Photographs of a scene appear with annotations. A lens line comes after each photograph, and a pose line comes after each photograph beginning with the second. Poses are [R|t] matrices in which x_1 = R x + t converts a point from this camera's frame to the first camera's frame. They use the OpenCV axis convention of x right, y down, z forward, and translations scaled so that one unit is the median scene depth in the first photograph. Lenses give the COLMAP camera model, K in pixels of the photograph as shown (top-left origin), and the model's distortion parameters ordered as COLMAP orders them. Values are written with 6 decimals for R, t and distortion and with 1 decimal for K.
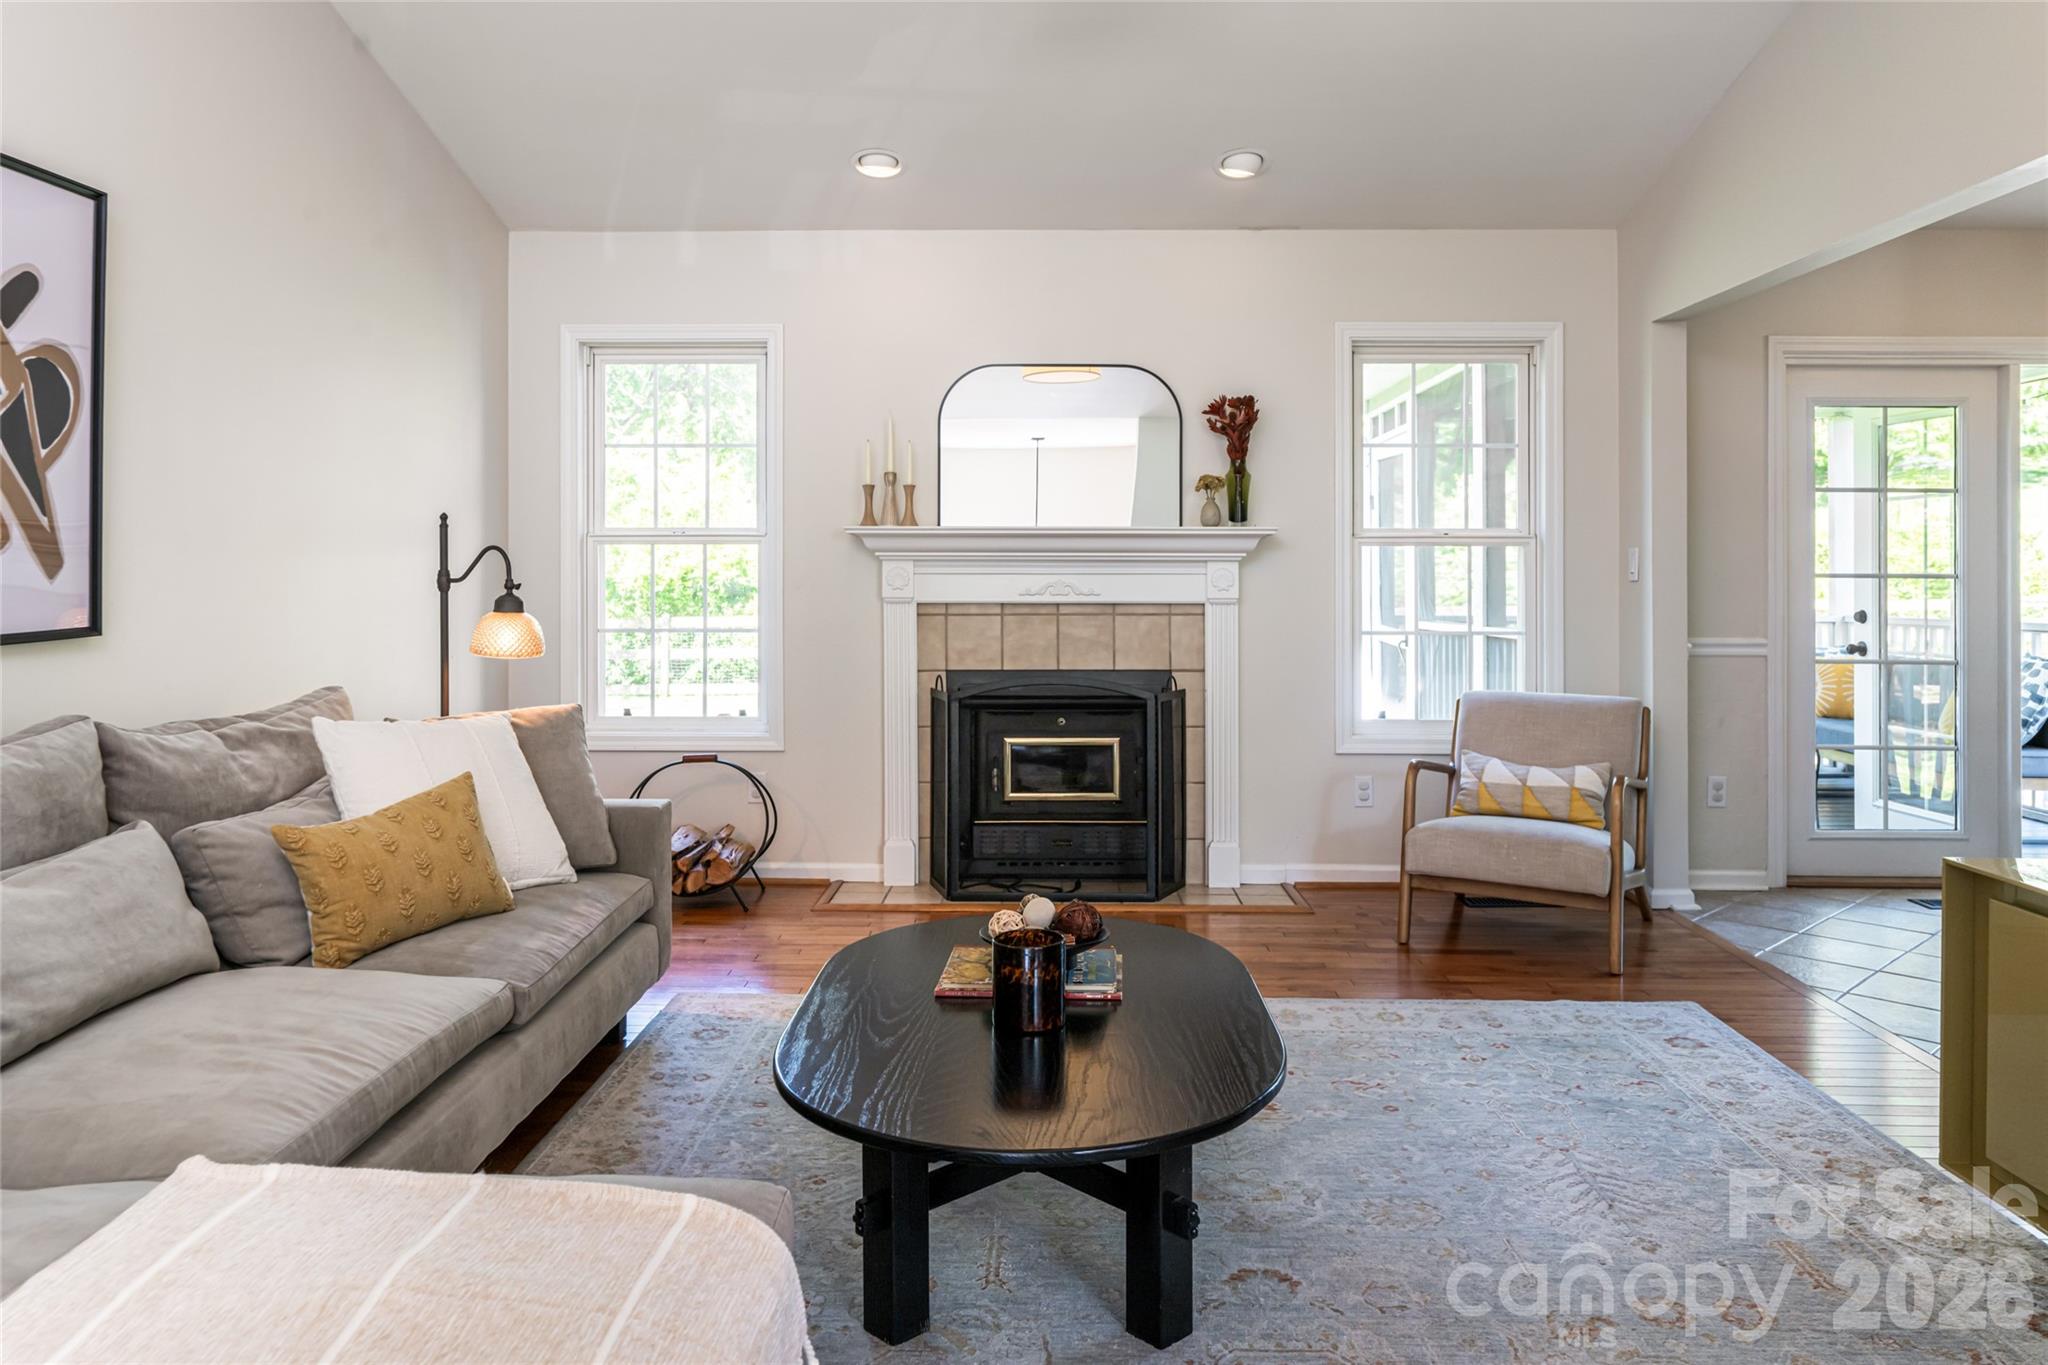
lens RADIAL K [[1418.6, 0, 1031.1], [0, 1418.6, 565.6], [0, 0, 1]] dist [-0.004882, 0.004086]
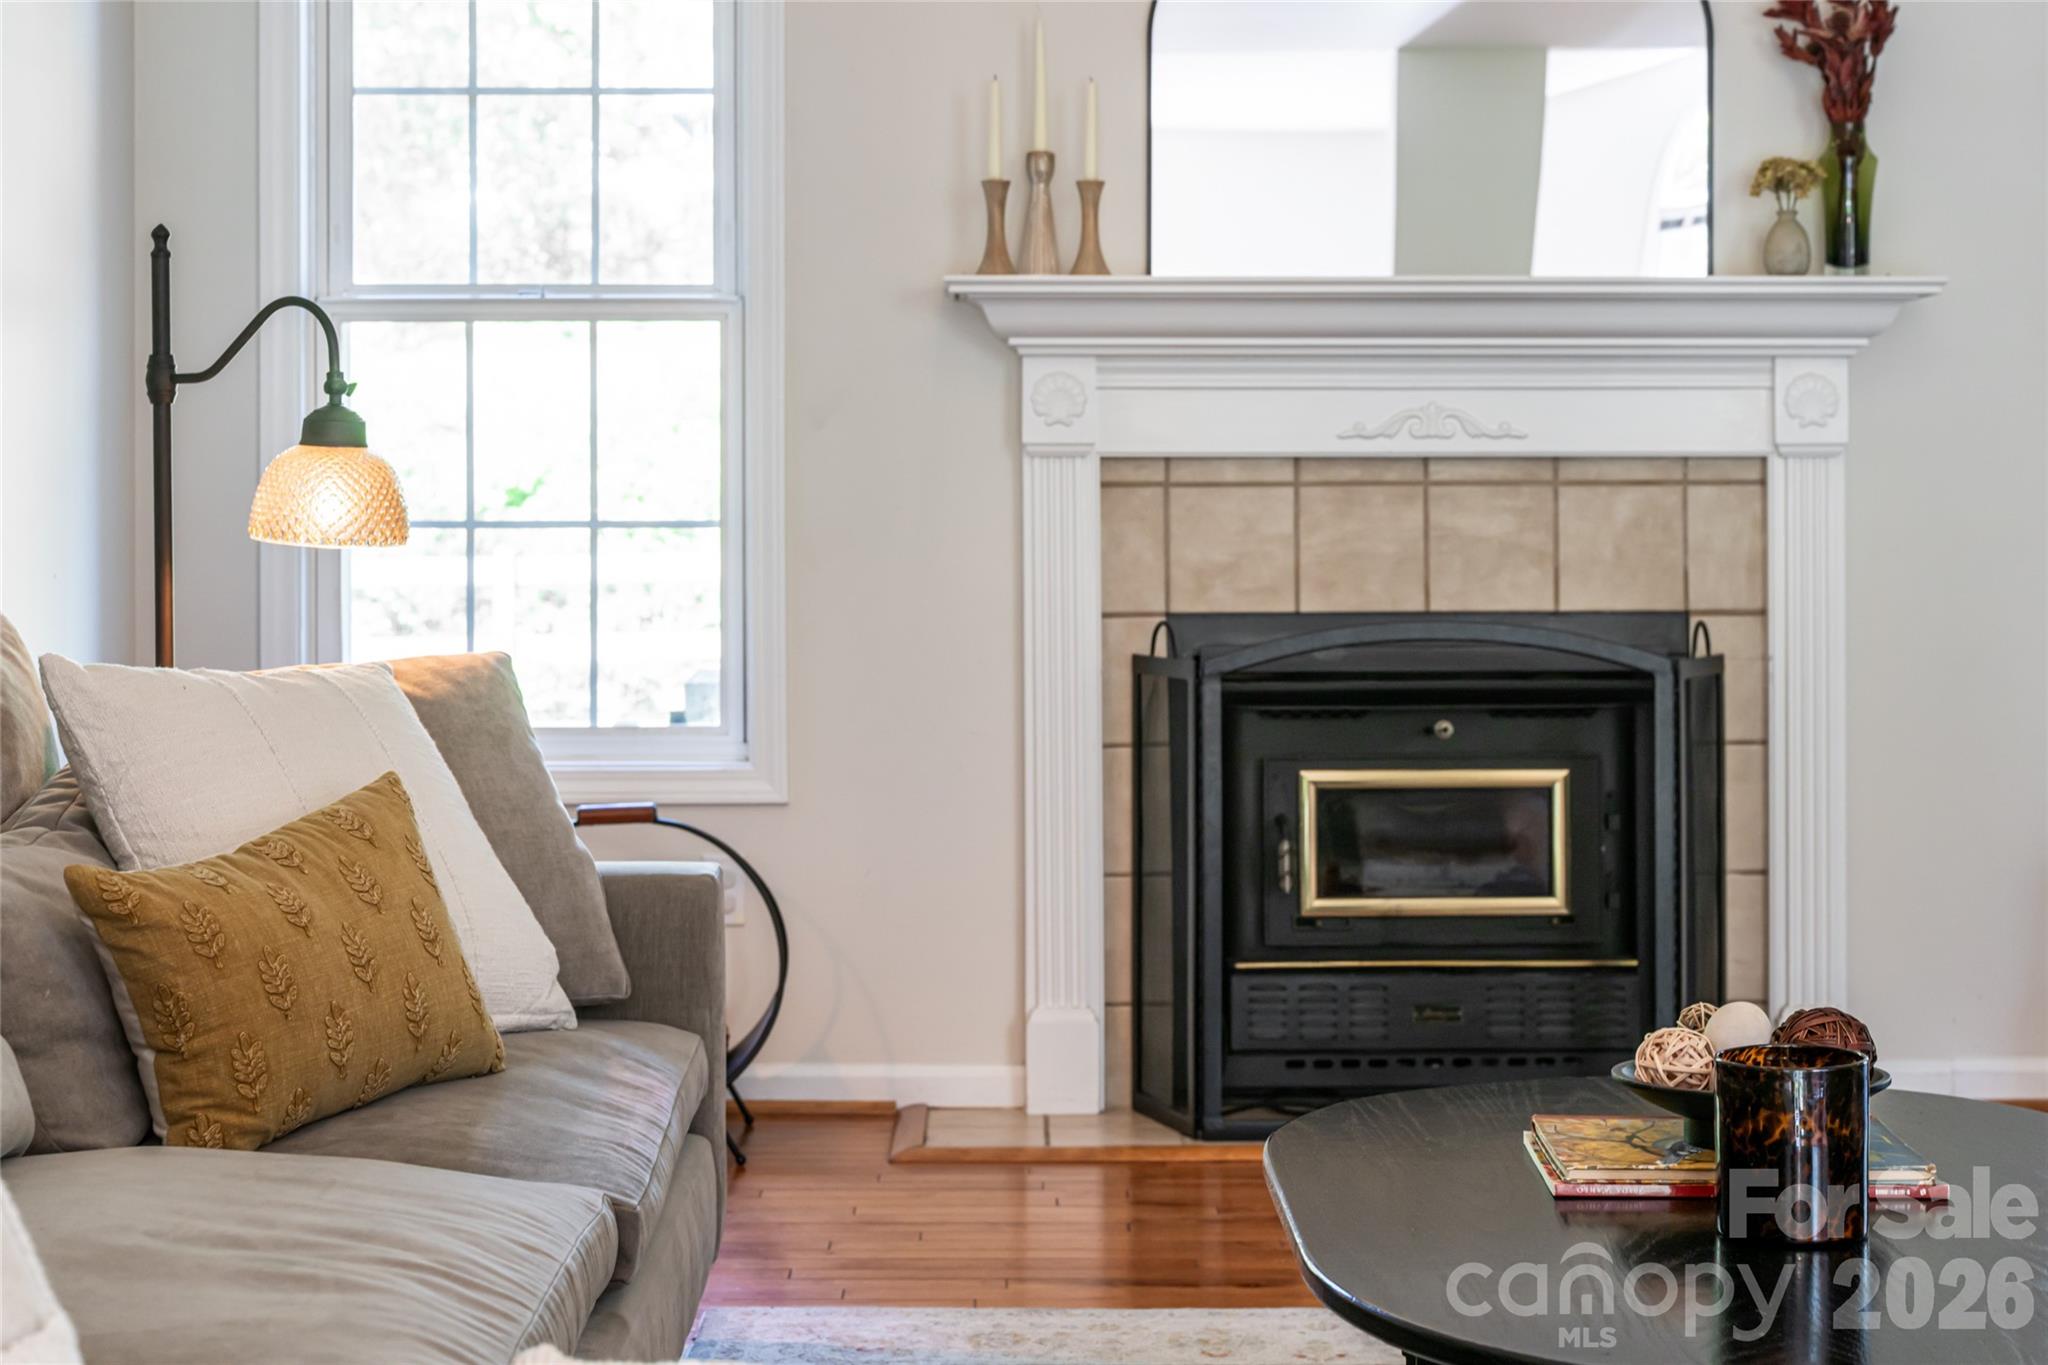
lens RADIAL K [[3657.5, 0, 1044.6], [0, 3657.5, 518.5], [0, 0, 1]] dist [-0.030511, 0.000000]
pose [[0.999515, -0.002215, 0.031048, -0.132578], [0.001681, 0.999851, 0.017197, 0.026192], [-0.031082, -0.017137, 0.999370, -0.104235]]
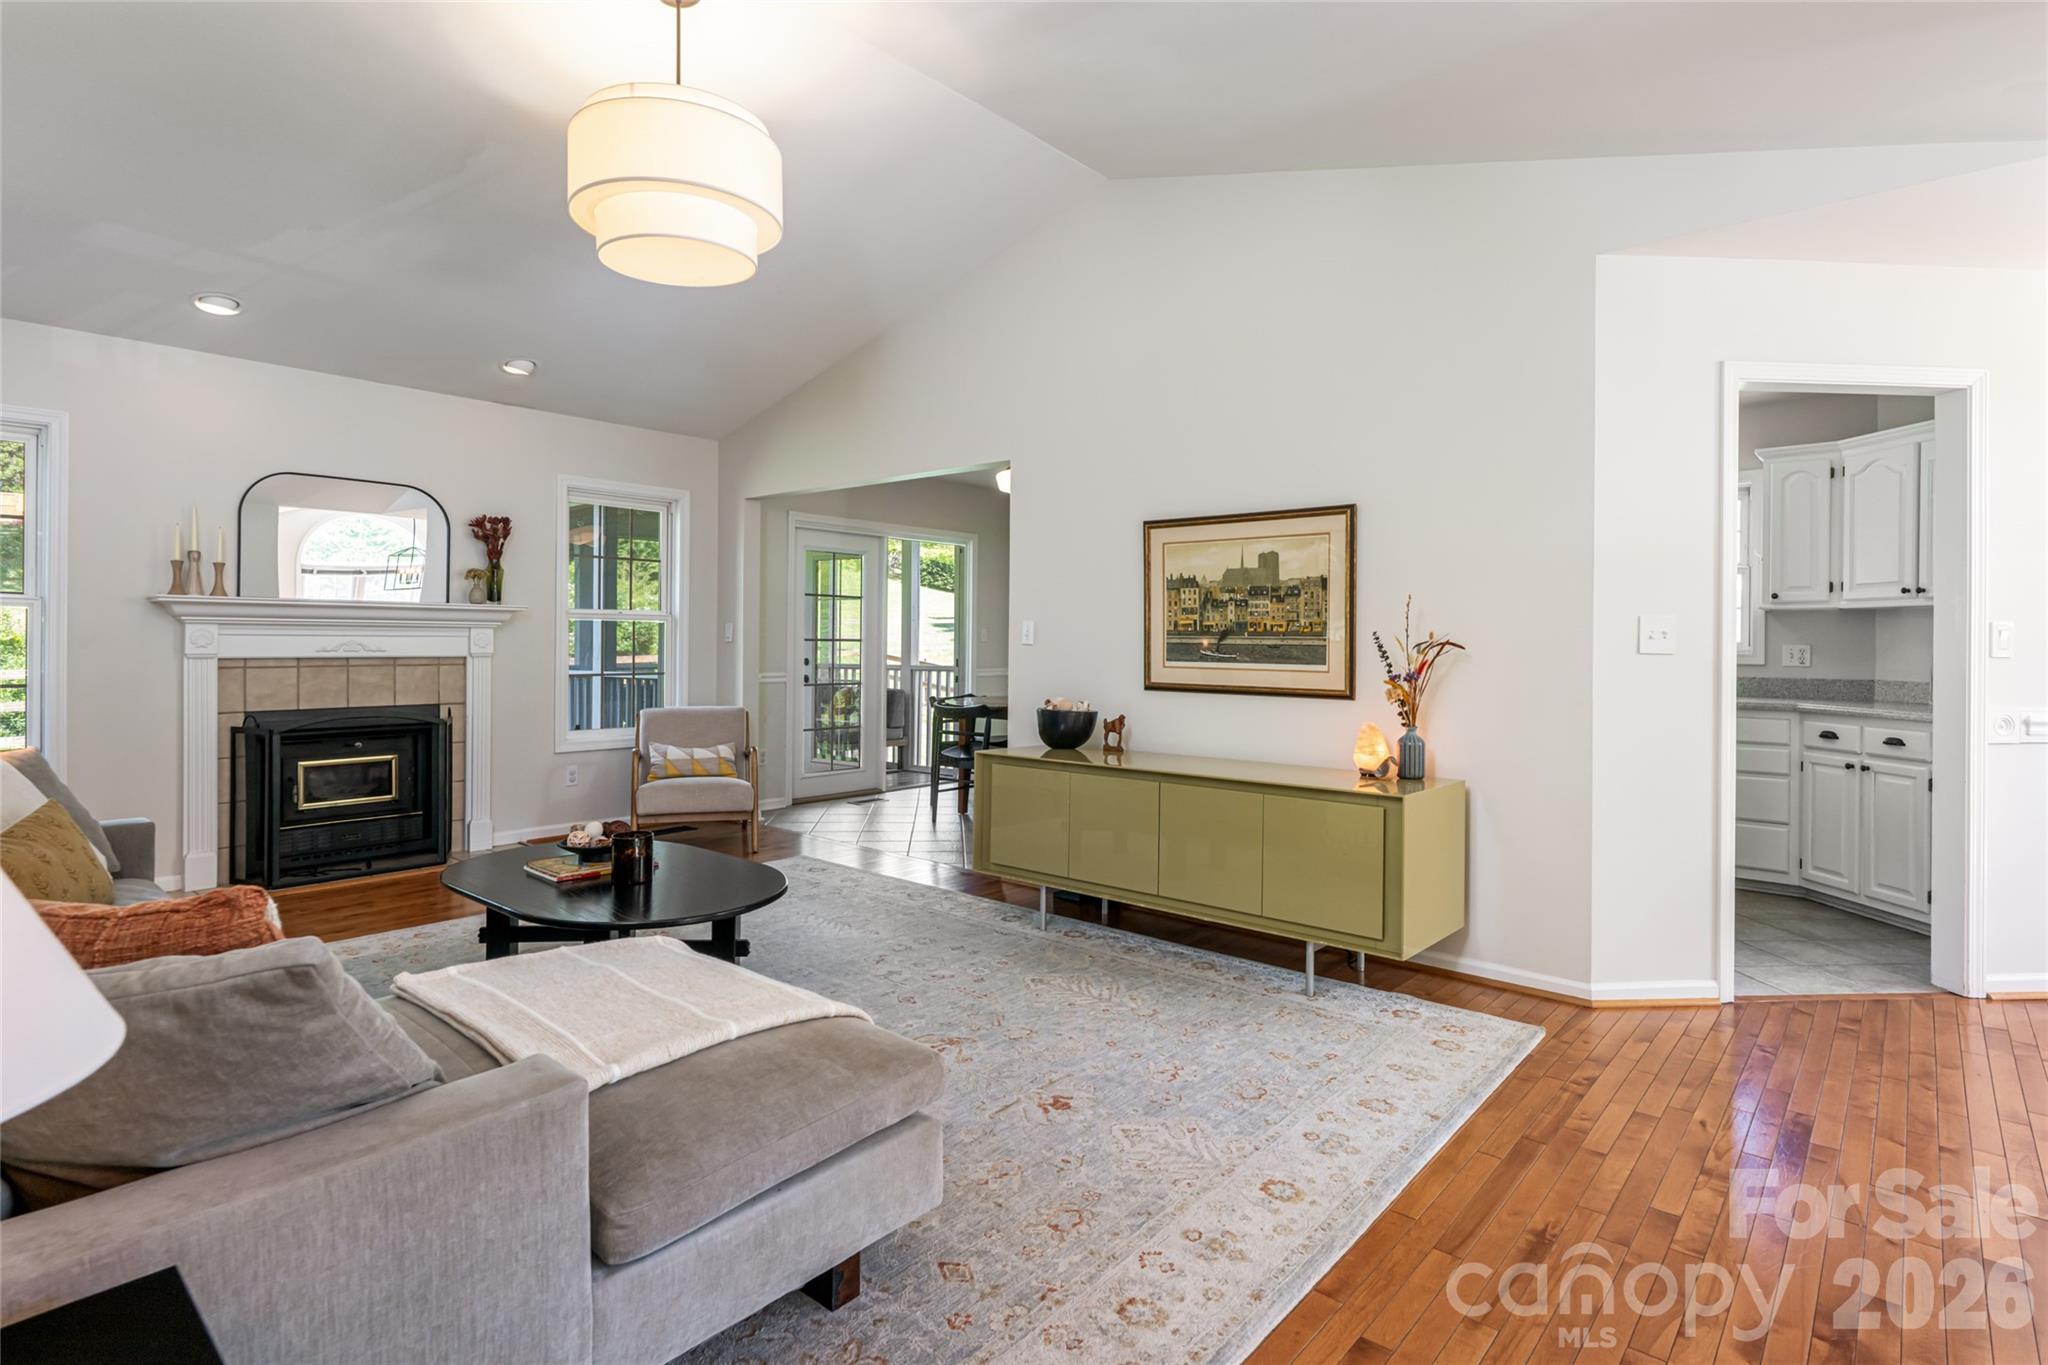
lens RADIAL K [[1024.1, 0, 1043.7], [0, 1024.1, 641.0], [0, 0, 1]] dist [-0.002597, 0.000152]
pose [[0.630805, 0.003876, 0.775932, -0.319299], [-0.011733, 0.999921, 0.004544, -0.001190], [-0.775853, -0.011971, 0.630800, -0.117375]]
